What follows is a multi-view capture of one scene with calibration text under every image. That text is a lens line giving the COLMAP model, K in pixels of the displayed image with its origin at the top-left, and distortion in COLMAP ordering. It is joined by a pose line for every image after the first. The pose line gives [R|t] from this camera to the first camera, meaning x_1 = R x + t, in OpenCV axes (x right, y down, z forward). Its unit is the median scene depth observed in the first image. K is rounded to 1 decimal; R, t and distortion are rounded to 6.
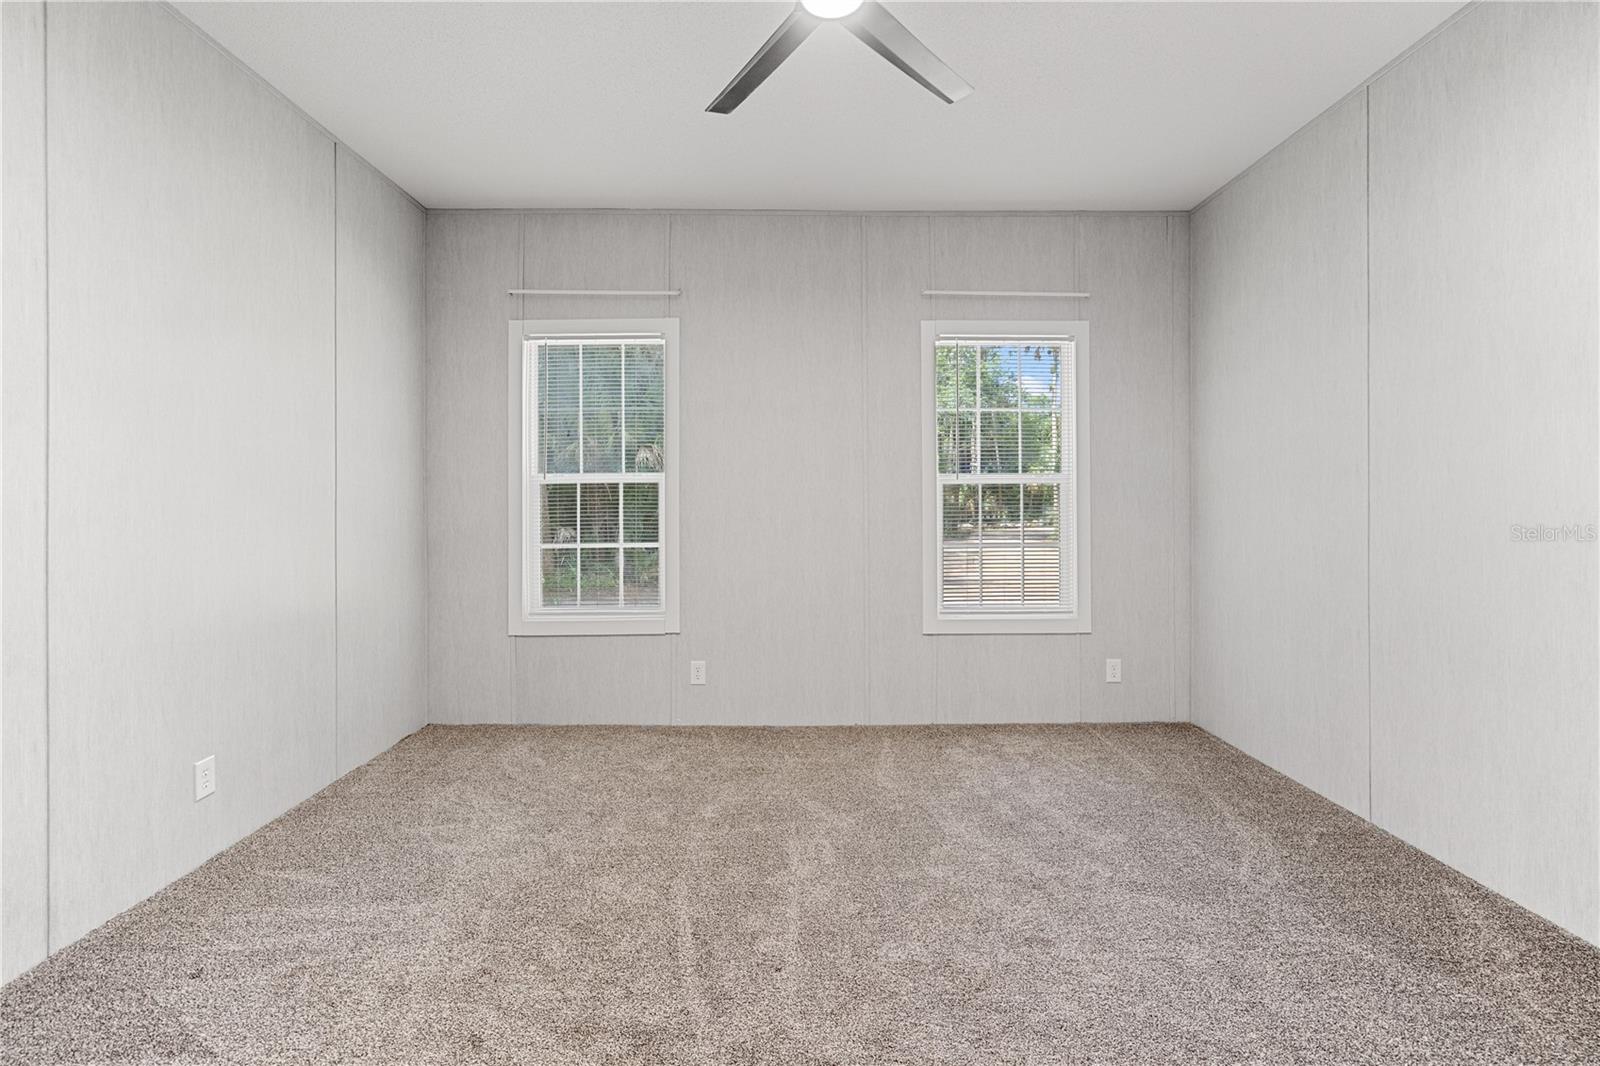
lens RADIAL K [[745.3, 0, 808.9], [0, 745.3, 490.1], [0, 0, 1]] dist [-0.002461, 0.001409]
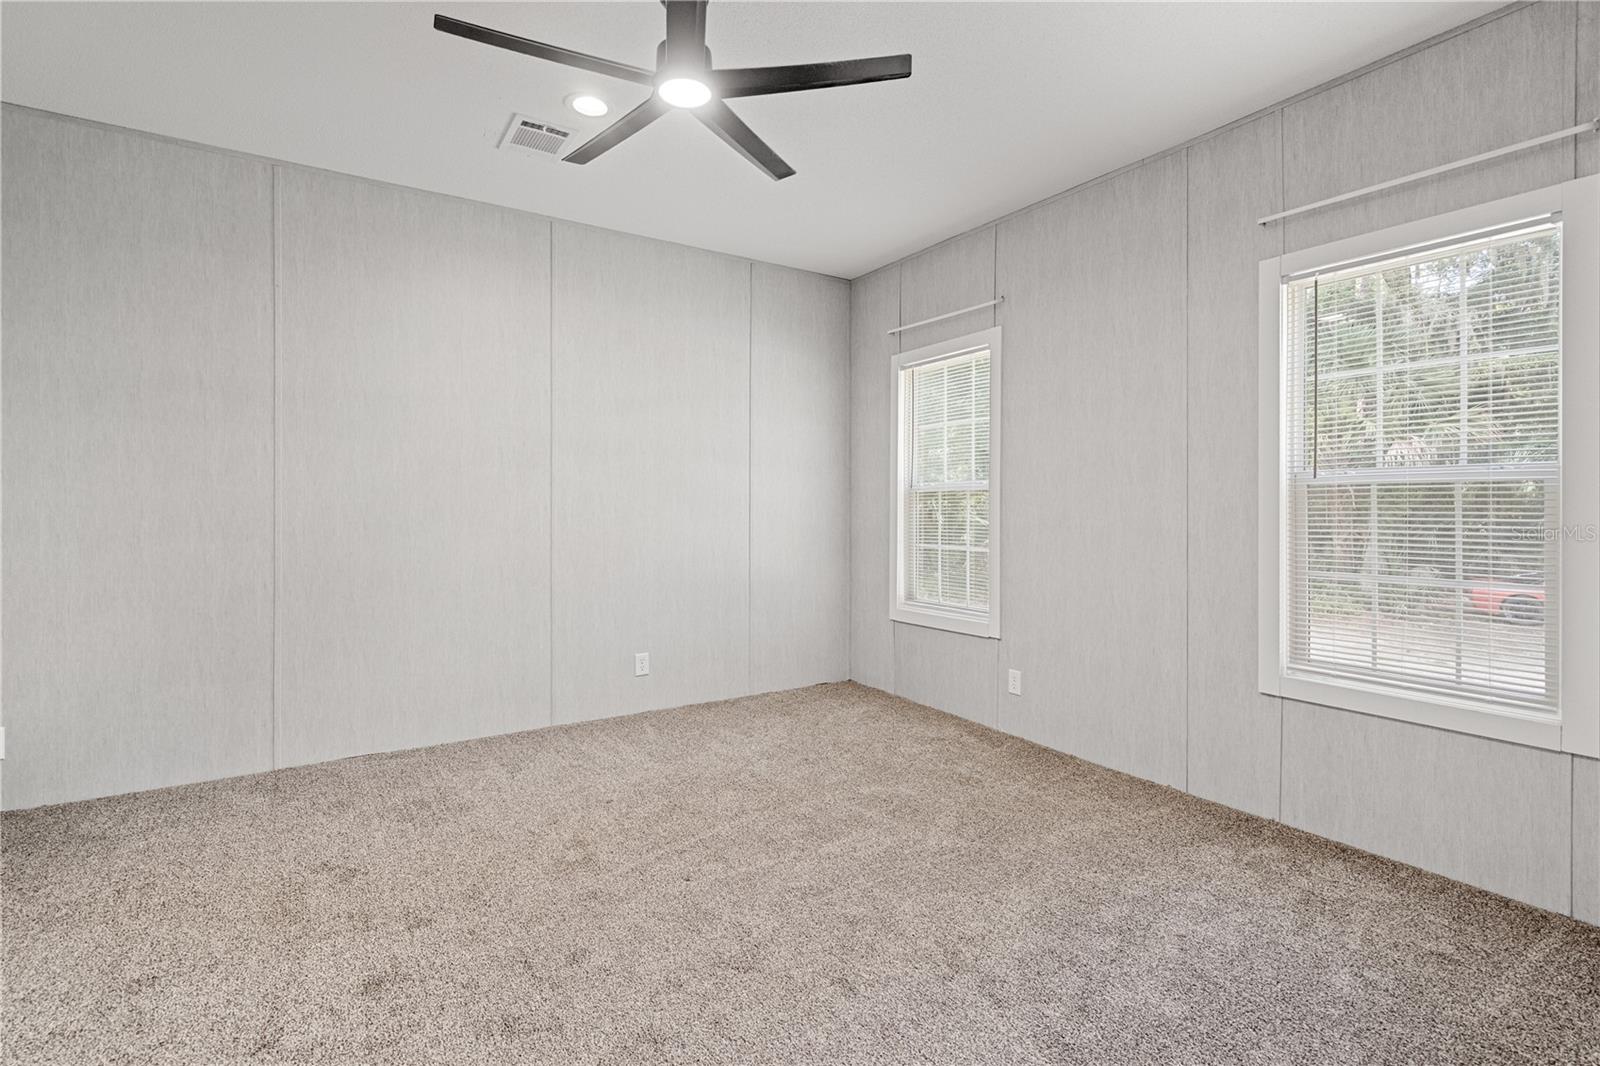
lens RADIAL K [[745.3, 0, 787.7], [0, 745.3, 494.6], [0, 0, 1]] dist [-0.002461, 0.001409]
pose [[0.529492, -0.010074, -0.848255, 0.646543], [0.006996, 0.999947, -0.007508, 0.003634], [0.848286, -0.001958, 0.529535, 0.277460]]
